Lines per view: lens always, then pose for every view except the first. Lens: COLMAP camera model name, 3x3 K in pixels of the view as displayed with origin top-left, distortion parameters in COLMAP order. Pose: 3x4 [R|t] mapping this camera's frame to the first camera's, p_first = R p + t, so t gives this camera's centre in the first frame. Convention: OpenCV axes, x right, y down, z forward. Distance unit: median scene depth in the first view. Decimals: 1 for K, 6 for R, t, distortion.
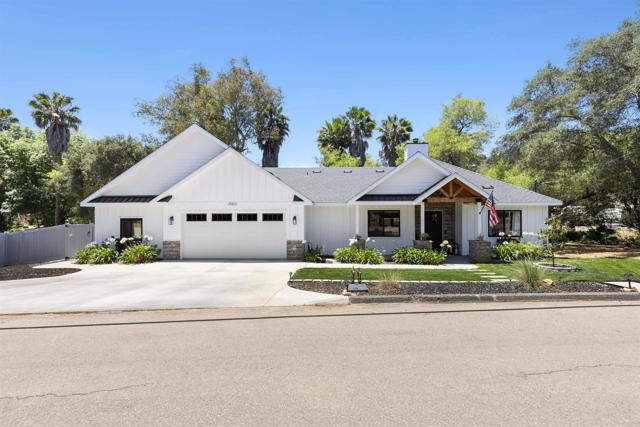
lens RADIAL K [[289.3, 0, 319.5], [0, 289.3, 211.4], [0, 0, 1]] dist [0.005585, -0.001061]
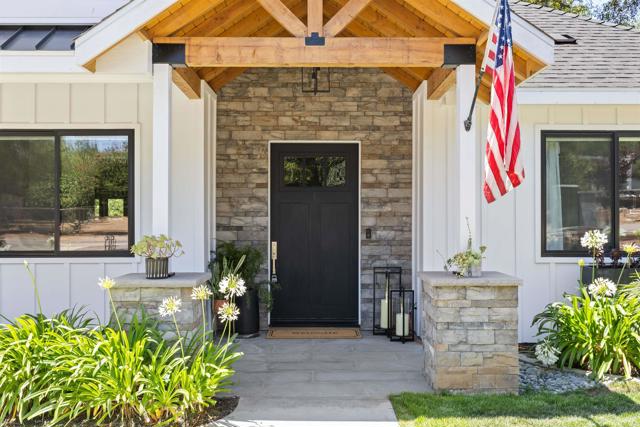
lens RADIAL K [[618.2, 0, 320.5], [0, 618.2, 210.1], [0, 0, 1]] dist [0.008753, 0.000000]
pose [[0.998636, 0.001244, 0.052193, 0.433485], [-0.001438, 0.999992, 0.003686, 0.057525], [-0.052188, -0.003756, 0.998630, 0.605674]]
